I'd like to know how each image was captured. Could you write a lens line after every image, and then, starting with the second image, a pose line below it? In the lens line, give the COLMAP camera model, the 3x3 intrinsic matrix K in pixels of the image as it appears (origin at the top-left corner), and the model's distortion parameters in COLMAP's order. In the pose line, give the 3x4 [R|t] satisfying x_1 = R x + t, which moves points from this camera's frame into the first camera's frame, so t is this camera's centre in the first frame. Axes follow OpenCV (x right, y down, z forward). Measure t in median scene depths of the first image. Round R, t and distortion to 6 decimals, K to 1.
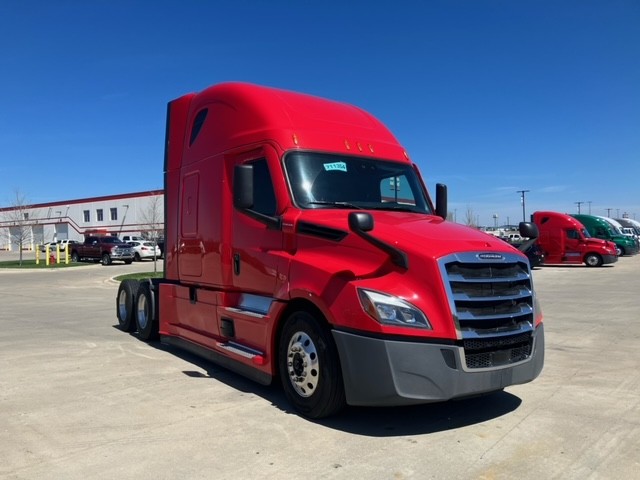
lens RADIAL K [[493.4, 0, 318.7], [0, 493.4, 237.3], [0, 0, 1]] dist [0.015599, 0.002720]
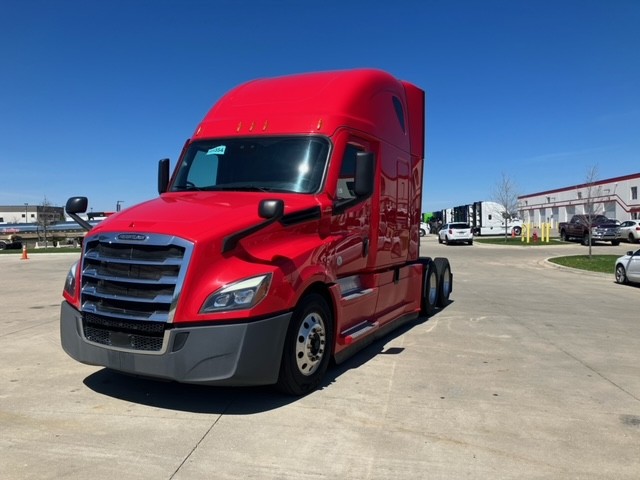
lens RADIAL K [[493.4, 0, 319.0], [0, 493.4, 242.4], [0, 0, 1]] dist [0.015599, 0.002720]
pose [[0.534016, 0.037930, -0.844623, 1.023536], [0.006625, 0.998775, 0.049041, 0.002370], [0.845448, -0.031784, 0.533111, 0.592349]]
